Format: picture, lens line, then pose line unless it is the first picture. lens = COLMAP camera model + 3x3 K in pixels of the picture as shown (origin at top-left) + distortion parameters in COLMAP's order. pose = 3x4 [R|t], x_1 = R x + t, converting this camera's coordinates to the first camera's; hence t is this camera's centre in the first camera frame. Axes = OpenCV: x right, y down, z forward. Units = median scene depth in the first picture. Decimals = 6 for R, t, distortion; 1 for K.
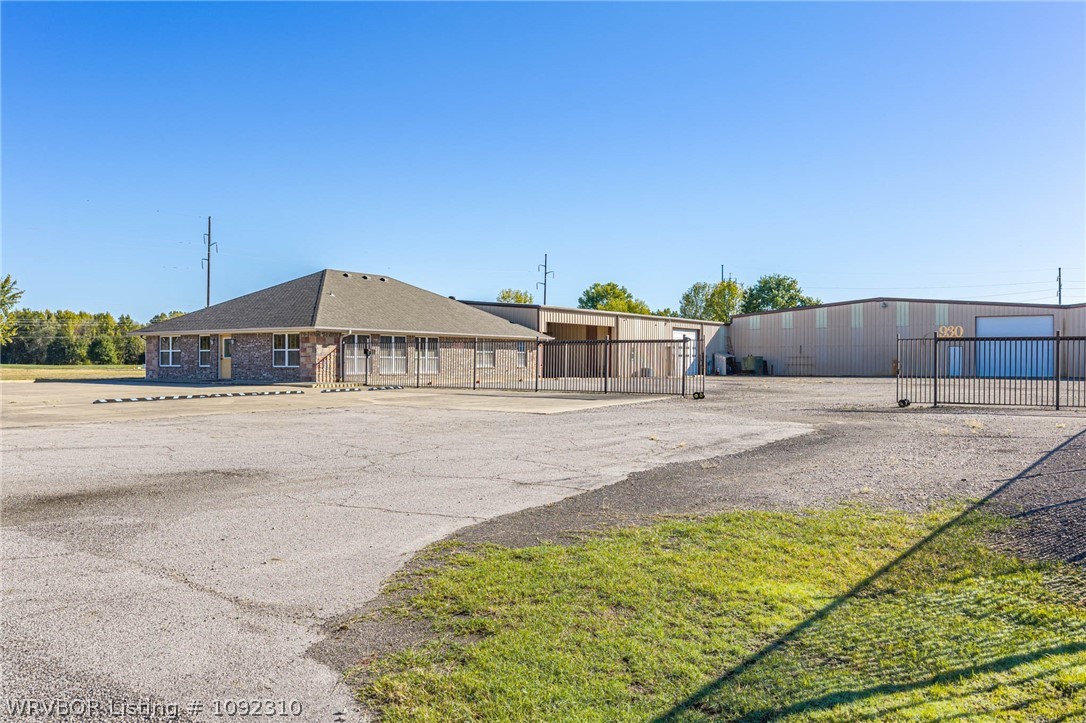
lens RADIAL K [[895.0, 0, 543.2], [0, 895.0, 369.5], [0, 0, 1]] dist [0.028358, -0.043679]
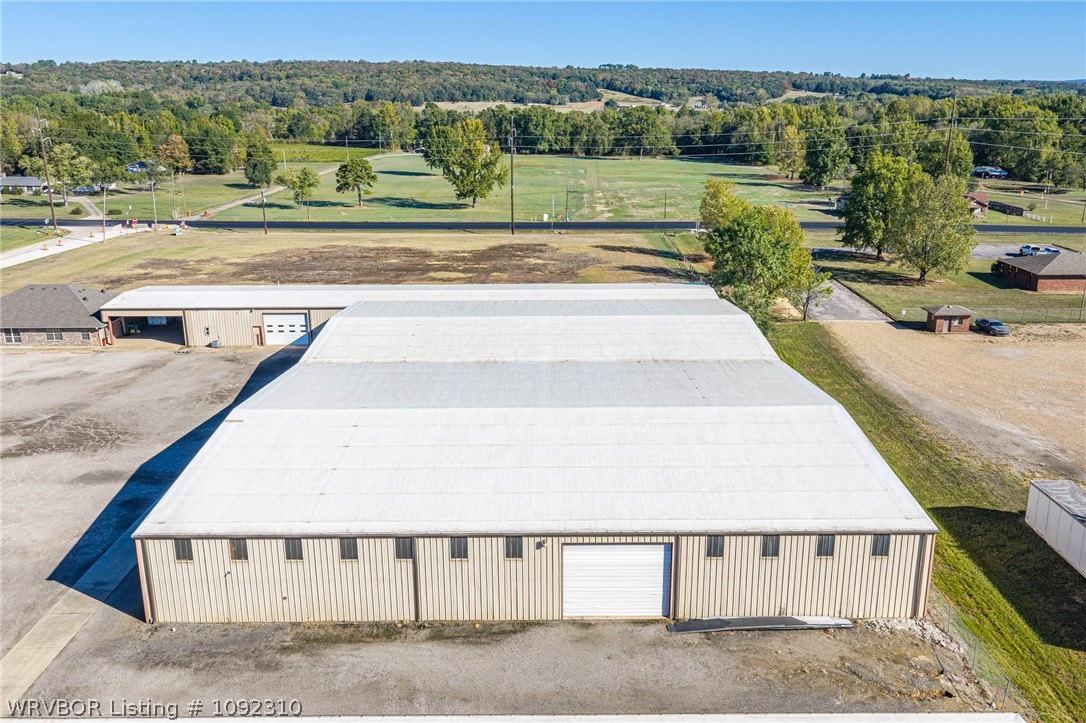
lens RADIAL K [[895.0, 0, 542.6], [0, 895.0, 354.6], [0, 0, 1]] dist [0.028358, -0.043679]
pose [[0.562560, 0.214858, -0.798350, 2.122118], [0.002528, 0.965189, 0.261540, -0.487227], [0.826753, -0.149150, 0.542434, 0.764712]]
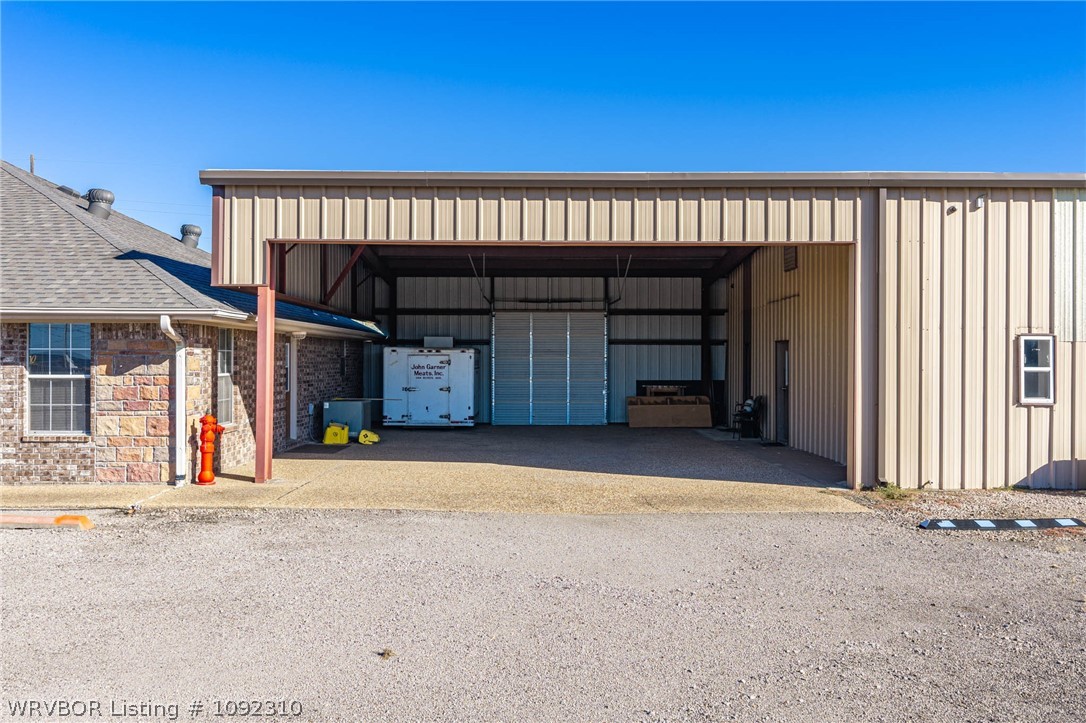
lens RADIAL K [[895.0, 0, 544.5], [0, 895.0, 365.5], [0, 0, 1]] dist [0.028358, -0.043679]
pose [[0.570957, 0.002679, -0.820976, 0.247592], [-0.006128, 0.999981, -0.000998, -0.022661], [0.820957, 0.005601, 0.570962, 0.979858]]
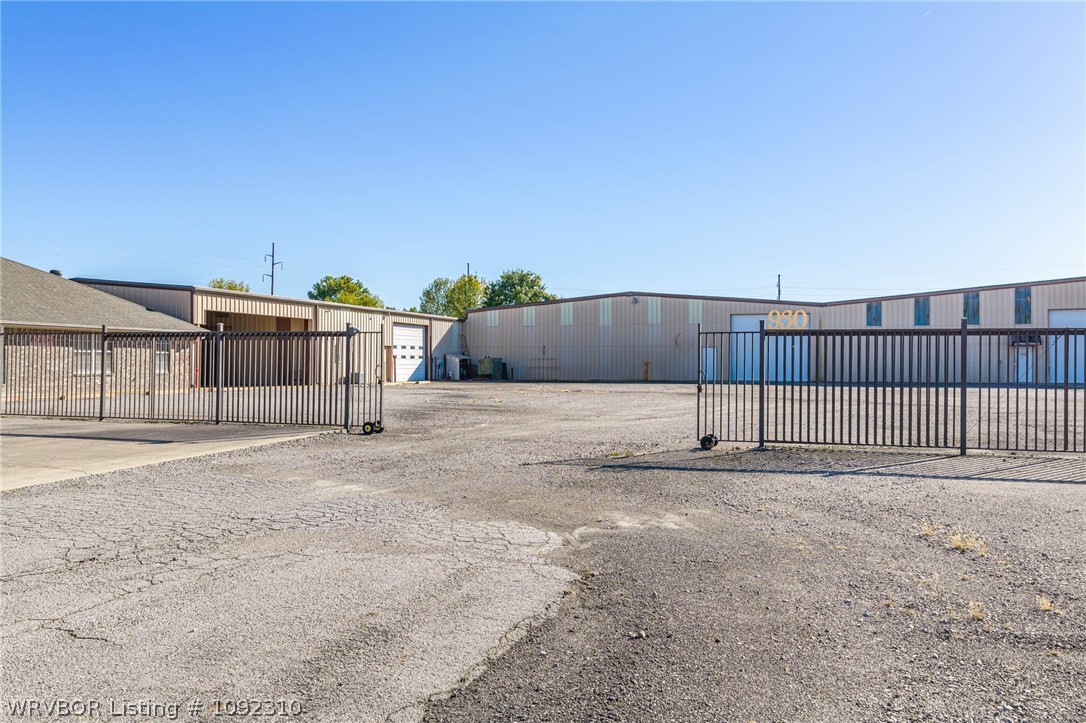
lens RADIAL K [[895.0, 0, 543.9], [0, 895.0, 367.2], [0, 0, 1]] dist [0.028358, -0.043679]
pose [[0.961717, -0.000802, 0.274042, 0.071442], [0.001650, 0.999995, -0.002865, -0.004923], [-0.274038, 0.003207, 0.961714, 0.241054]]
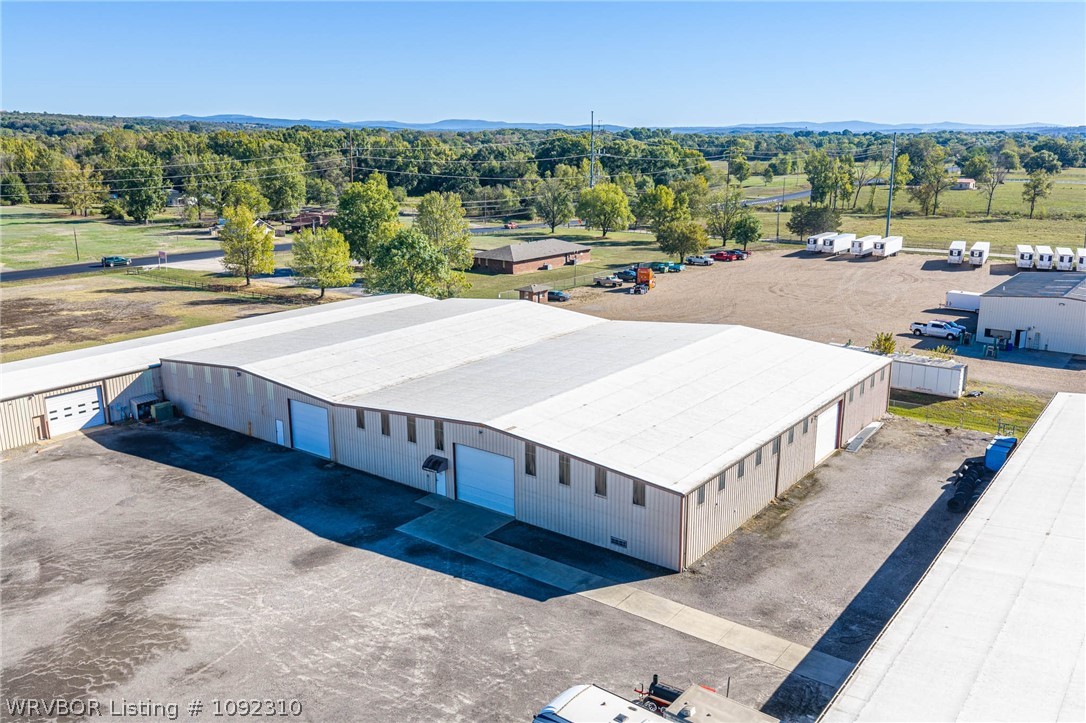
lens RADIAL K [[895.0, 0, 543.4], [0, 895.0, 362.9], [0, 0, 1]] dist [0.028358, -0.043679]
pose [[0.998810, 0.005498, -0.048457, 1.110531], [0.006227, 0.971114, 0.238534, -0.478063], [0.048369, -0.238552, 0.969924, -0.087845]]
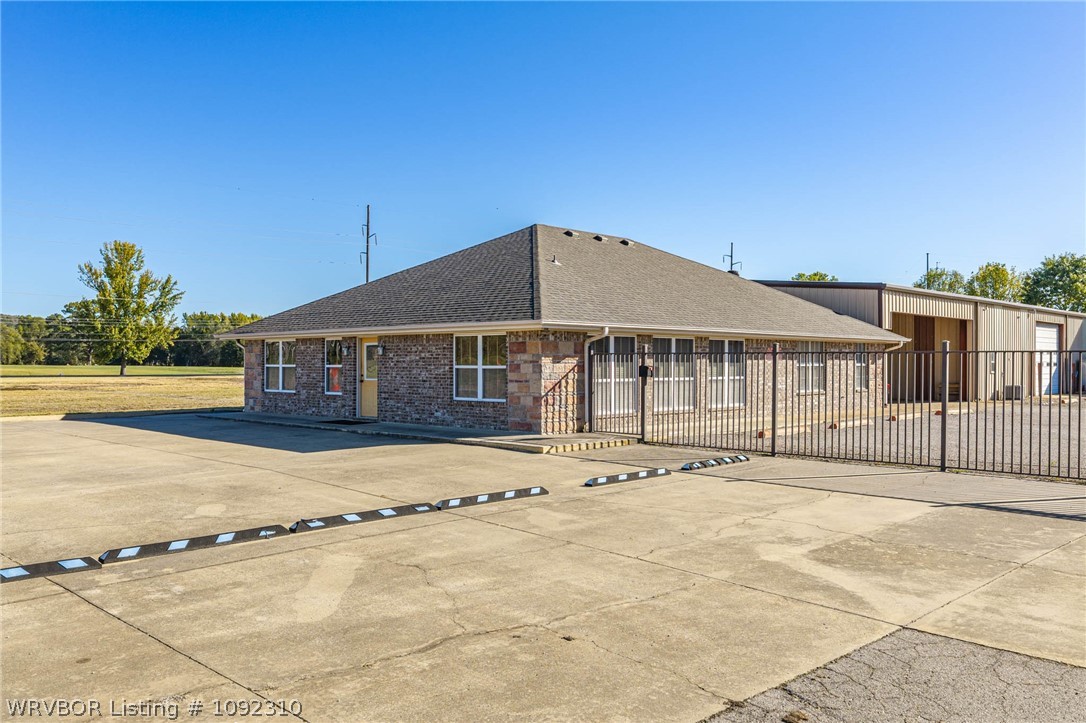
lens RADIAL K [[895.0, 0, 547.5], [0, 895.0, 361.4], [0, 0, 1]] dist [0.028358, -0.043679]
pose [[0.986423, -0.001426, -0.164218, -0.130075], [0.000003, 0.999962, -0.008666, -0.016287], [0.164224, 0.008547, 0.986386, 0.399172]]
